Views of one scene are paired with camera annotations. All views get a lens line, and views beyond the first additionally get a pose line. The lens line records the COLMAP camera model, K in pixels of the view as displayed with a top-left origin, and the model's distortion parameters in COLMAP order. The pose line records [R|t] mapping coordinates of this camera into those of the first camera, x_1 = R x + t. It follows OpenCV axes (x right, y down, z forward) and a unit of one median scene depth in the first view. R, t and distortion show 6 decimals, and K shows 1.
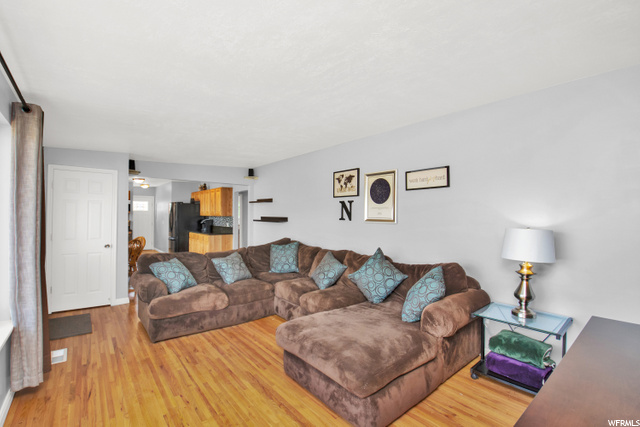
lens RADIAL K [[288.3, 0, 320.4], [0, 288.3, 213.2], [0, 0, 1]] dist [-0.029105, -0.001376]
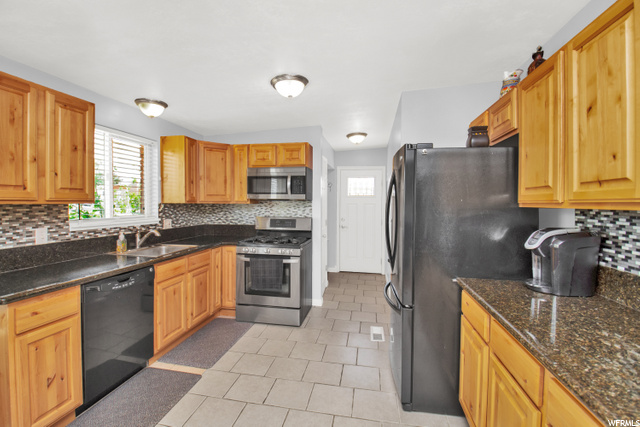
lens RADIAL K [[288.3, 0, 320.3], [0, 288.3, 210.4], [0, 0, 1]] dist [-0.029105, -0.001376]
pose [[0.644431, 0.015324, -0.764509, -0.357367], [0.008442, 0.999596, 0.027153, 0.003653], [0.764616, -0.023952, 0.644041, 0.769899]]
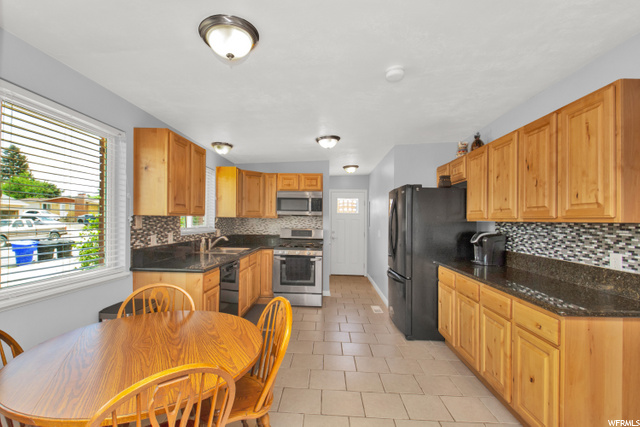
lens RADIAL K [[288.3, 0, 317.3], [0, 288.3, 213.8], [0, 0, 1]] dist [-0.029105, -0.001376]
pose [[0.739696, -0.008612, -0.672886, -0.316033], [-0.002465, 0.999877, -0.015506, 0.004612], [0.672937, 0.013128, 0.739584, 0.607332]]
